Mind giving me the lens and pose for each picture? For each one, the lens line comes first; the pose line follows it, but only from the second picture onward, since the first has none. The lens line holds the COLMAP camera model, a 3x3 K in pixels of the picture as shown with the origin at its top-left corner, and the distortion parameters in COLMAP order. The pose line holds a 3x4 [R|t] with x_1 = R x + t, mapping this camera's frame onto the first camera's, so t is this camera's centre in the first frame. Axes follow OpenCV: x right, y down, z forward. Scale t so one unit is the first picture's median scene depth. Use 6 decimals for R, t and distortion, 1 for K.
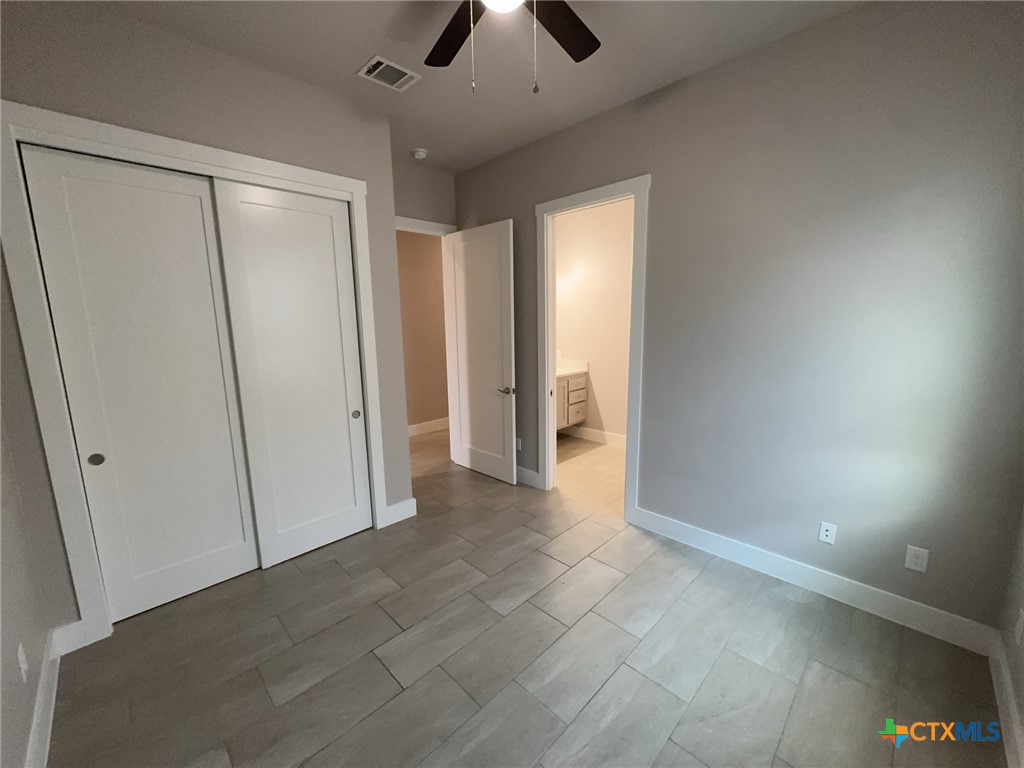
lens RADIAL K [[409.0, 0, 512.0], [0, 409.0, 384.0], [0, 0, 1]] dist [-0.003932, -0.000130]
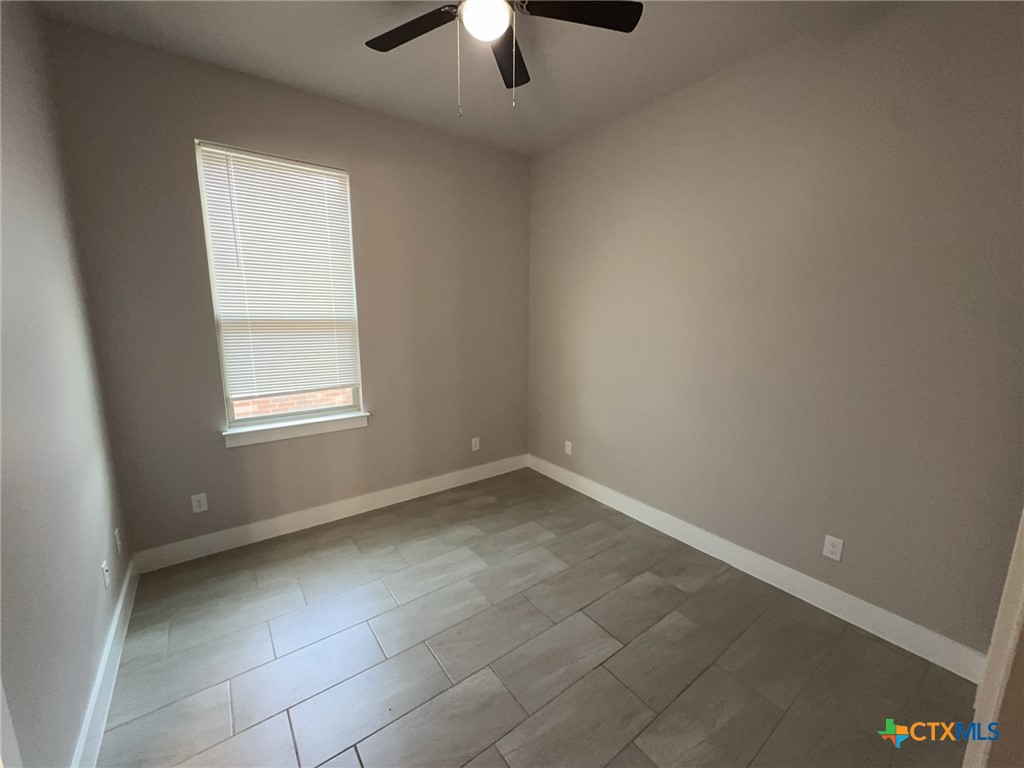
lens RADIAL K [[409.0, 0, 512.0], [0, 409.0, 384.0], [0, 0, 1]] dist [-0.003932, -0.000130]
pose [[-0.989658, -0.017839, 0.142331, -0.204239], [0.028666, 0.947627, 0.318091, -0.296786], [-0.140551, 0.318881, -0.937315, 1.827225]]
